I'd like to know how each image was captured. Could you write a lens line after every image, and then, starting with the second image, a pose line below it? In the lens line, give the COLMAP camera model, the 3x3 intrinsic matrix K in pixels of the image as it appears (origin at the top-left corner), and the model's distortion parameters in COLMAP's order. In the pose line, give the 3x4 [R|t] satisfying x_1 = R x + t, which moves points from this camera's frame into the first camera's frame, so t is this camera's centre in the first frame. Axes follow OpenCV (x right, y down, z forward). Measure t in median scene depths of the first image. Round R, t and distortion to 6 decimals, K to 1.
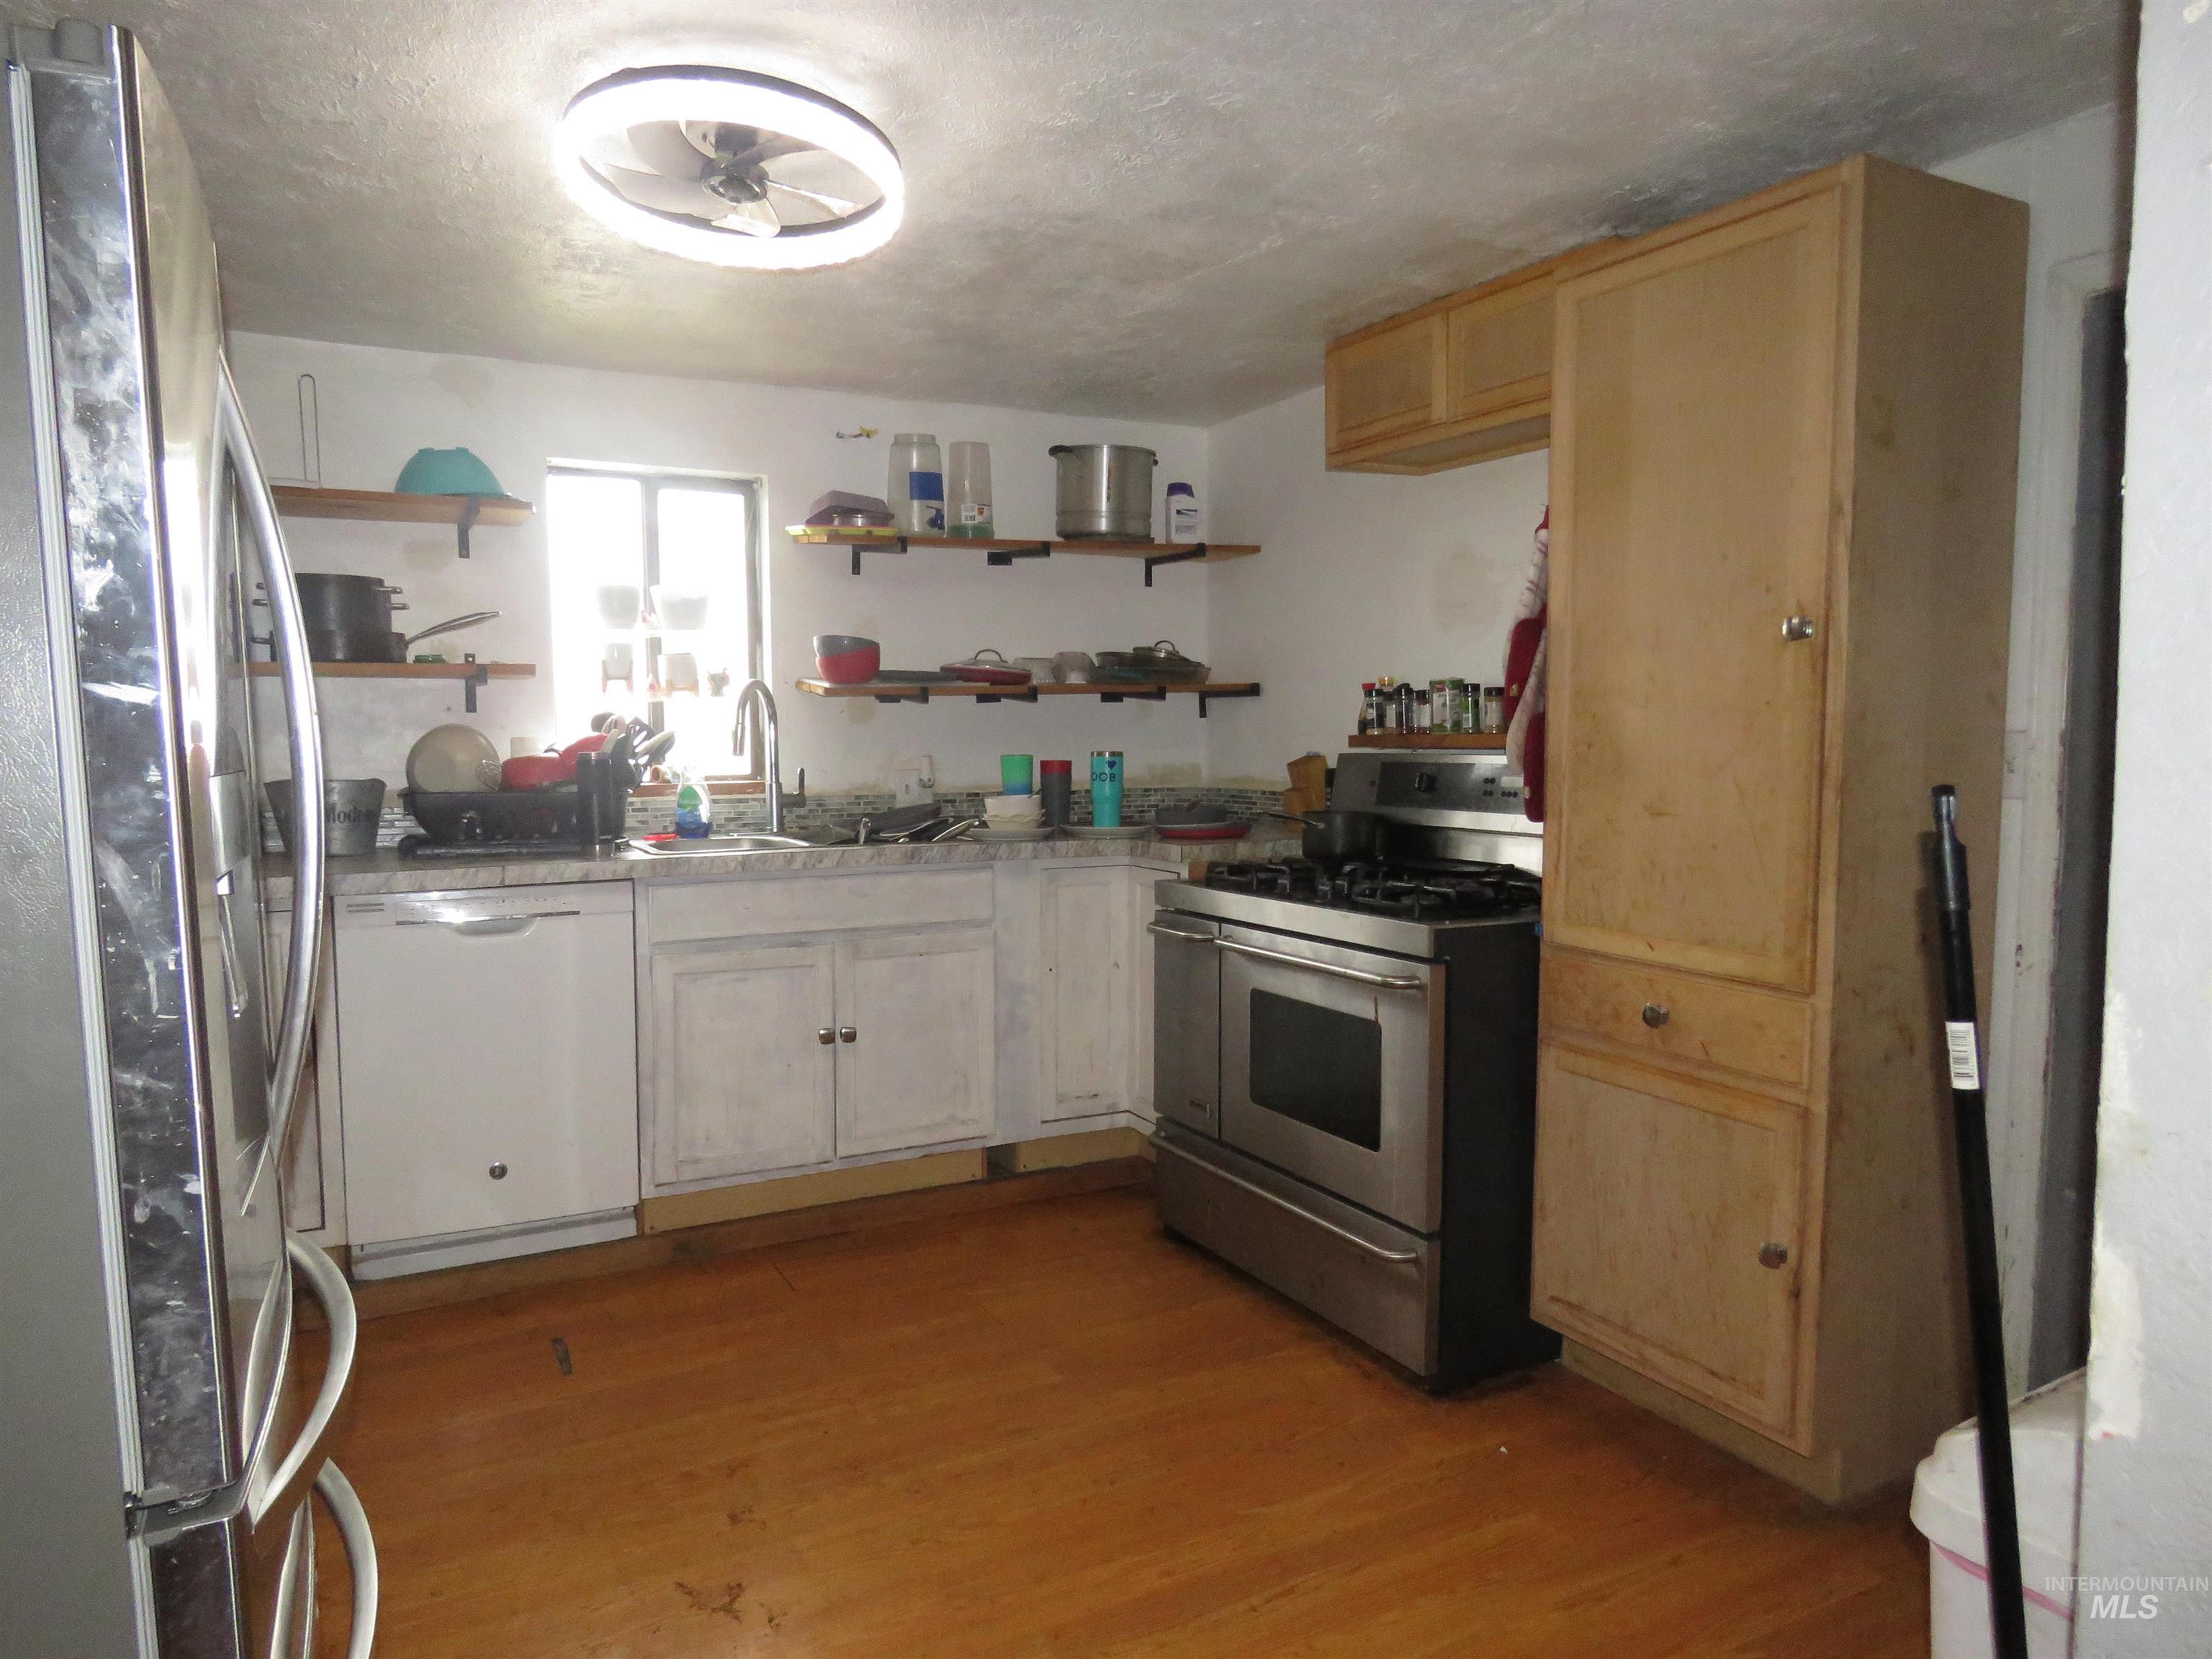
lens RADIAL K [[1437.3, 0, 1103.0], [0, 1437.3, 836.9], [0, 0, 1]] dist [0.005040, 0.001765]
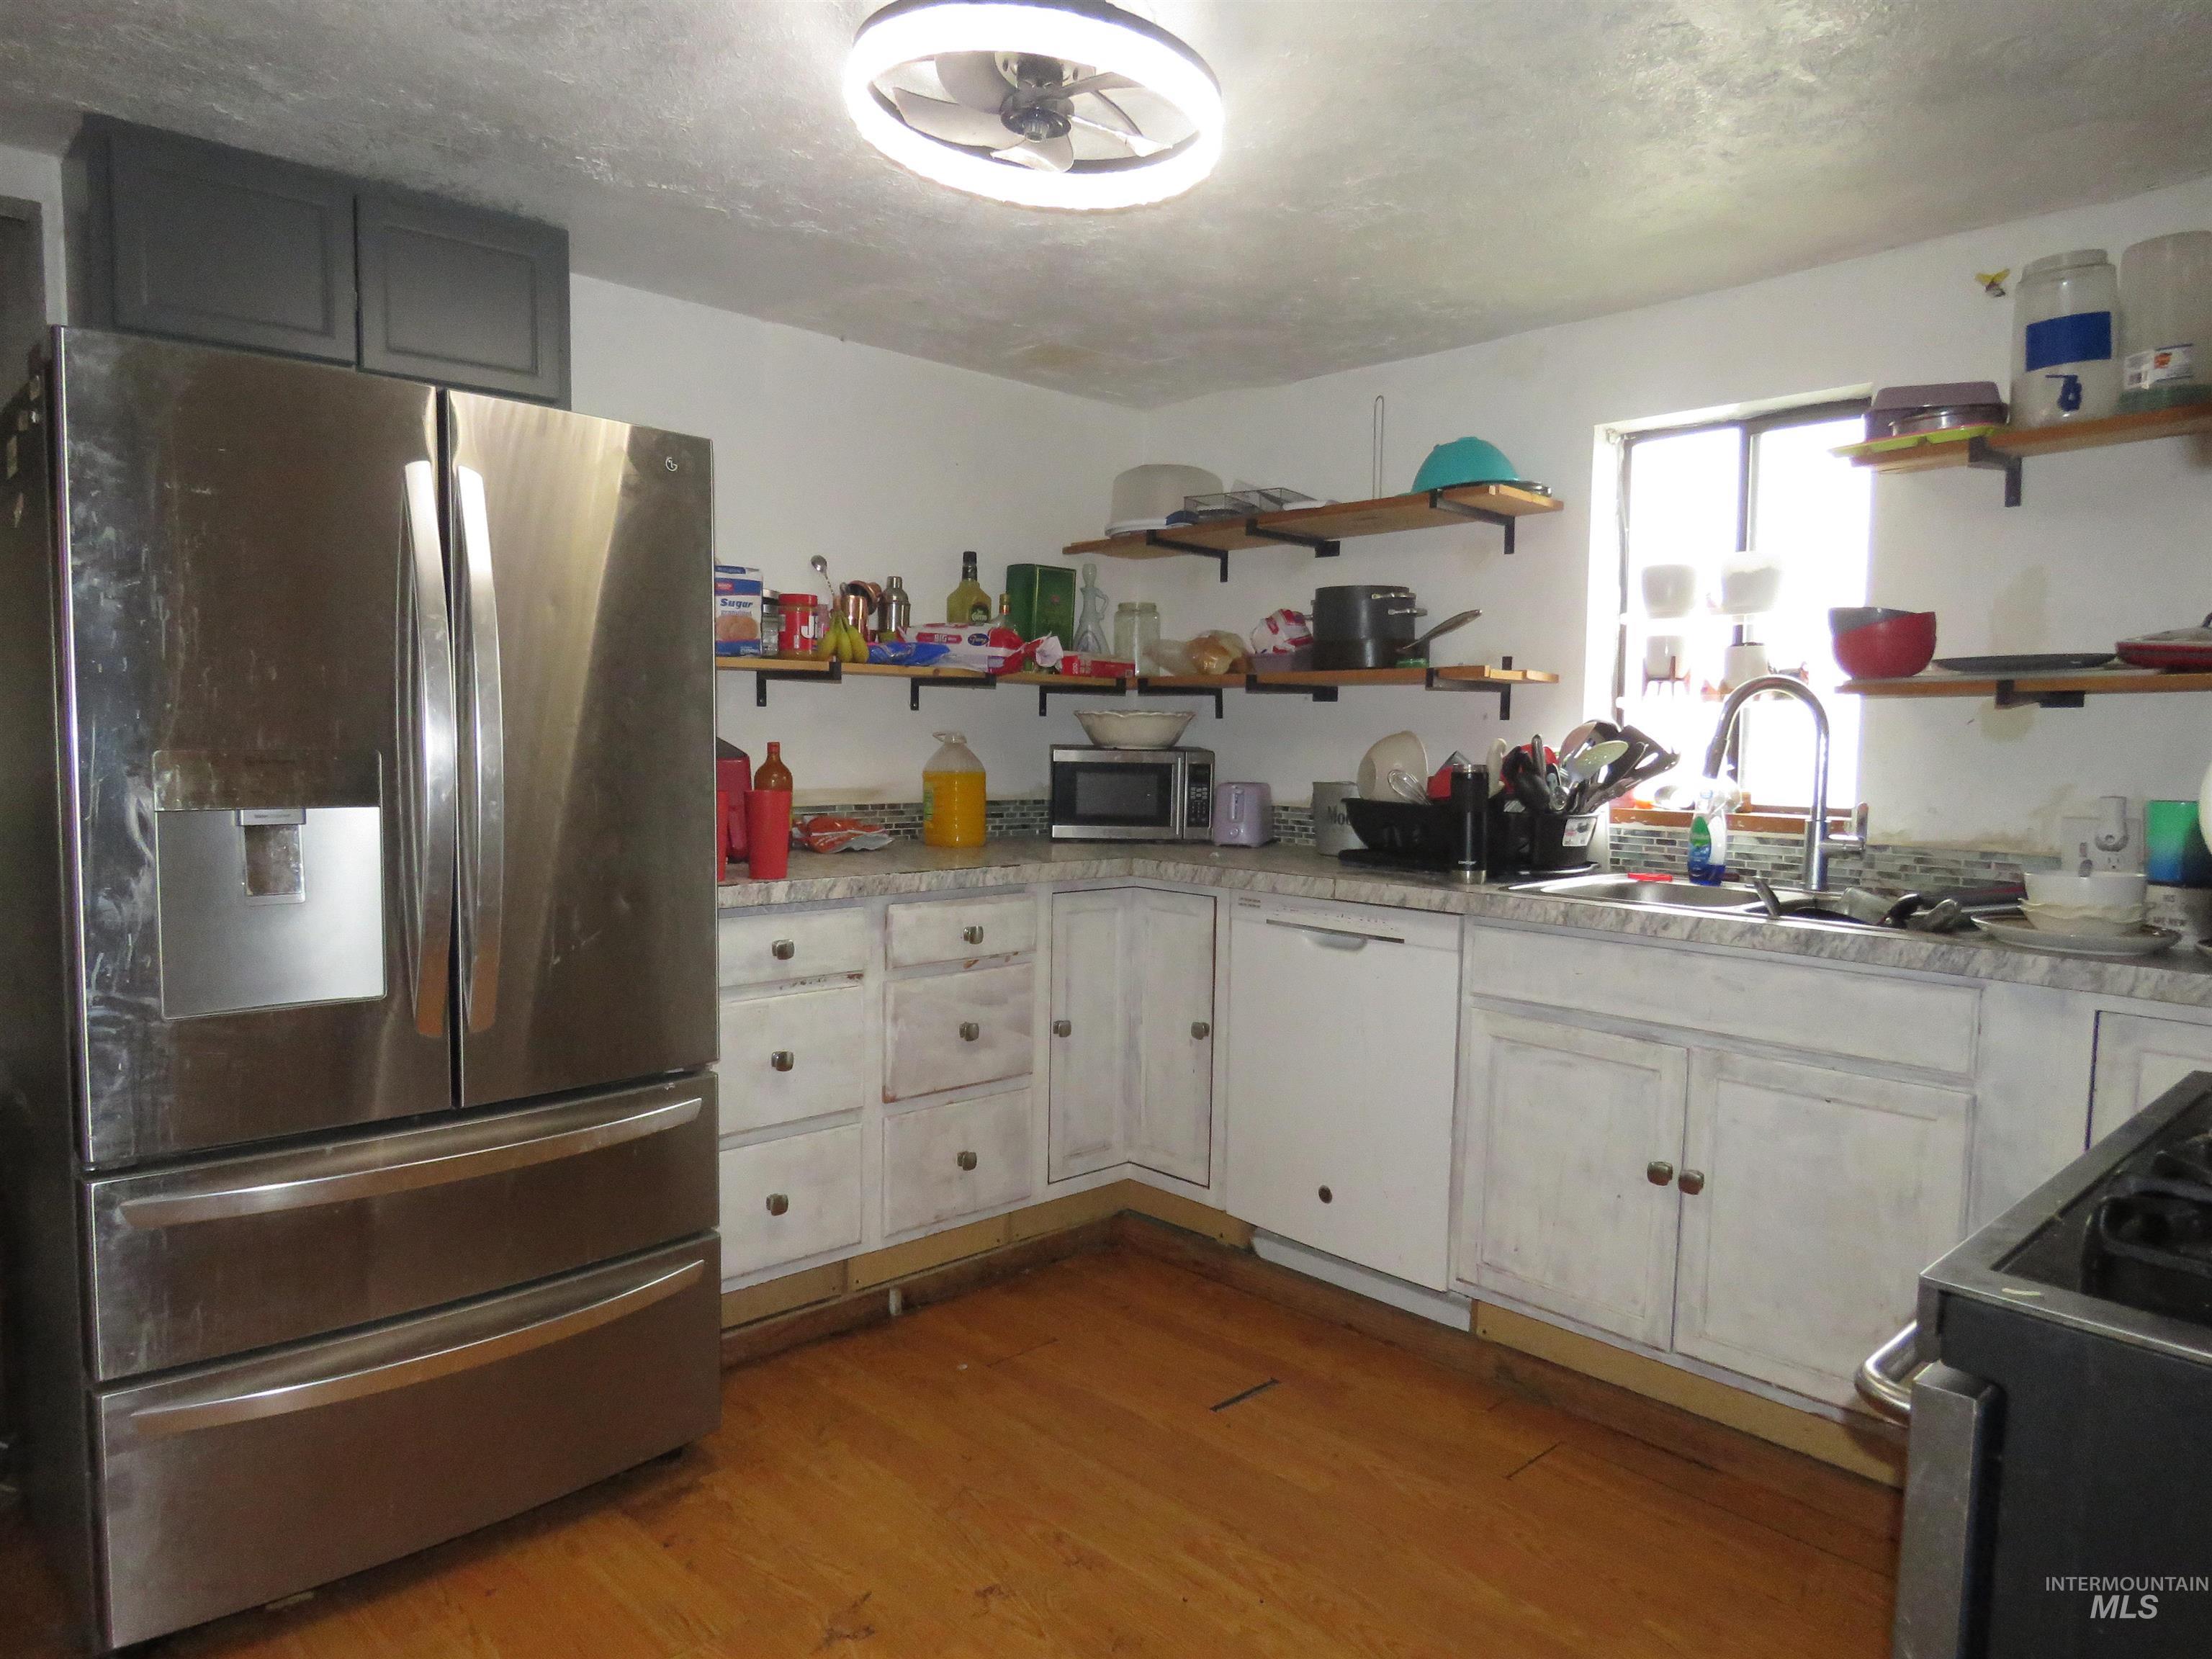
lens RADIAL K [[1437.3, 0, 1104.2], [0, 1437.3, 836.7], [0, 0, 1]] dist [0.005040, 0.001765]
pose [[0.260824, 0.079206, -0.962132, 0.403544], [-0.093276, 0.994033, 0.056545, -0.041287], [0.960869, 0.074996, 0.266656, 0.527030]]
